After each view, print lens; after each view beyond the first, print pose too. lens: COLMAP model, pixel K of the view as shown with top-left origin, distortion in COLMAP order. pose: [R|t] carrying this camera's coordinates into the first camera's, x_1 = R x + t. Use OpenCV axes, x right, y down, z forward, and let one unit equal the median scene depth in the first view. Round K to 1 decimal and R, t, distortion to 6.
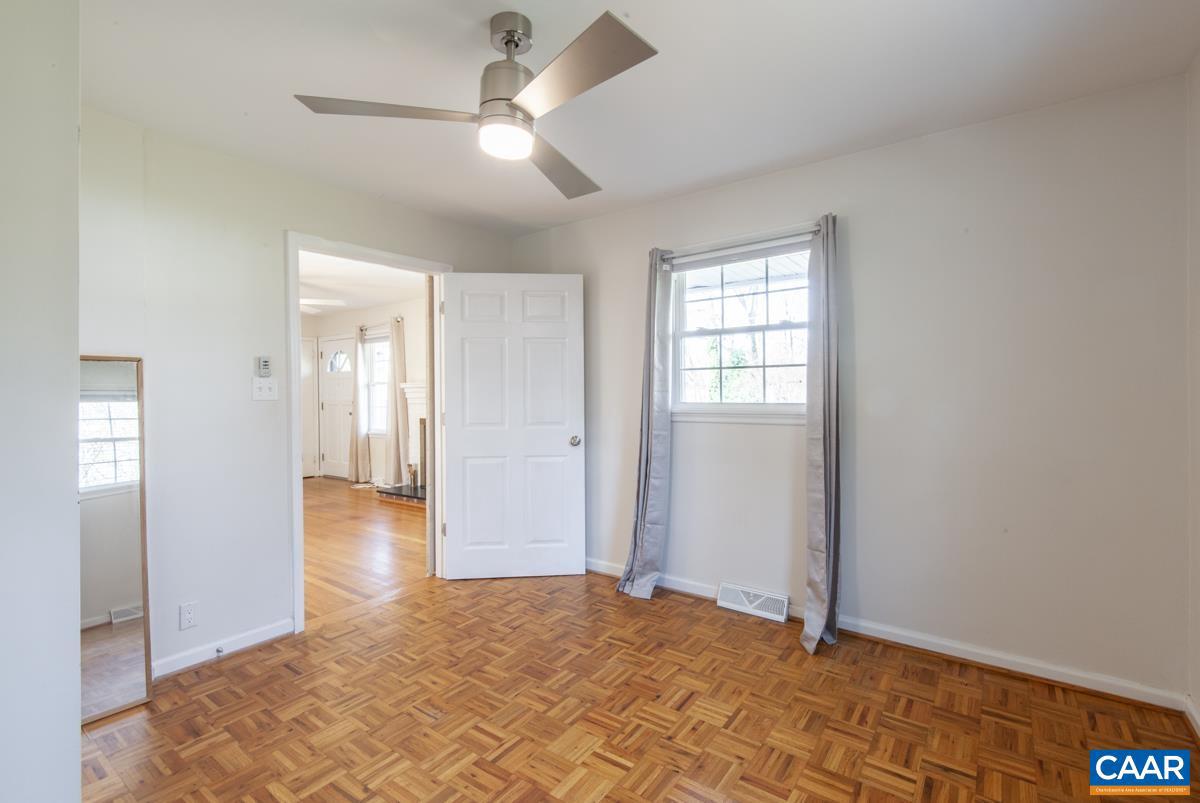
lens RADIAL K [[550.5, 0, 595.4], [0, 550.5, 404.3], [0, 0, 1]] dist [0.012550, -0.005337]
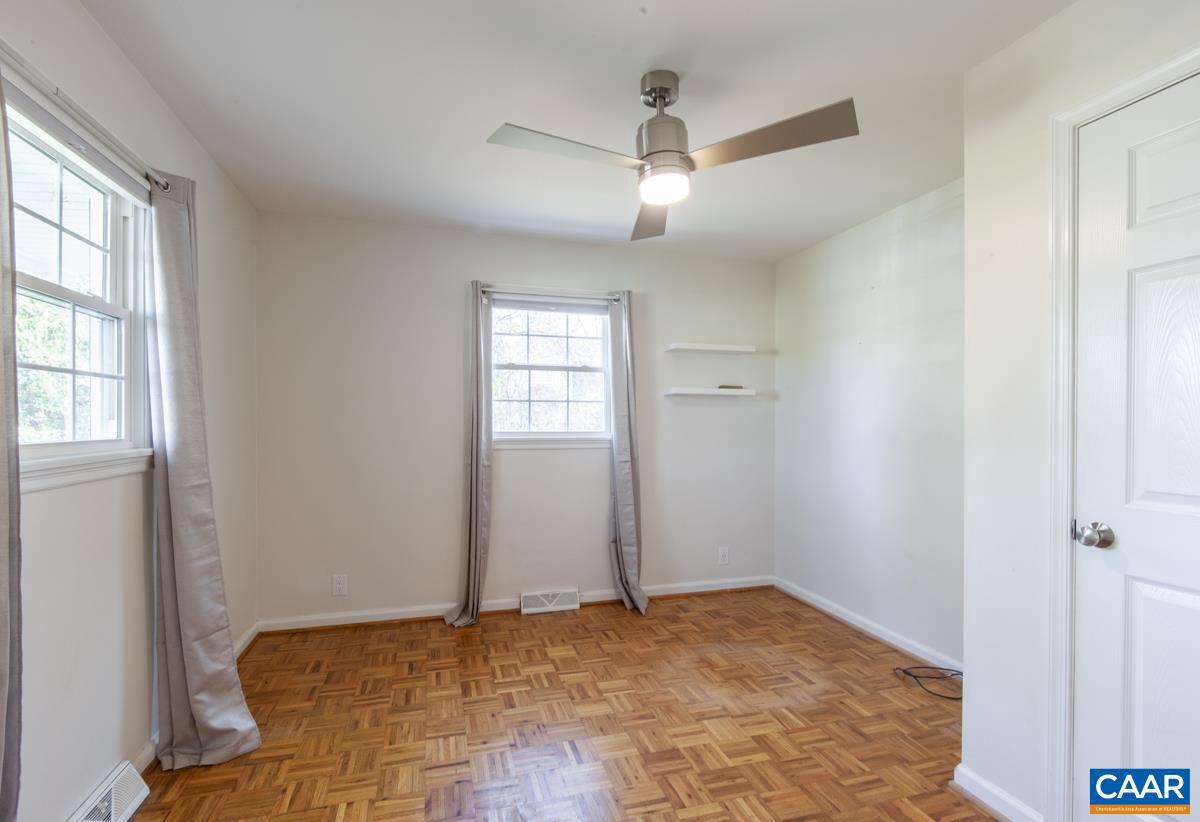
lens RADIAL K [[567.3, 0, 593.2], [0, 567.3, 418.8], [0, 0, 1]] dist [0.019379, 0.000198]
pose [[-0.794366, 0.003628, 0.607428, -0.693812], [0.010573, 0.999913, 0.007854, -0.037861], [-0.607347, 0.012661, -0.794336, 1.857925]]
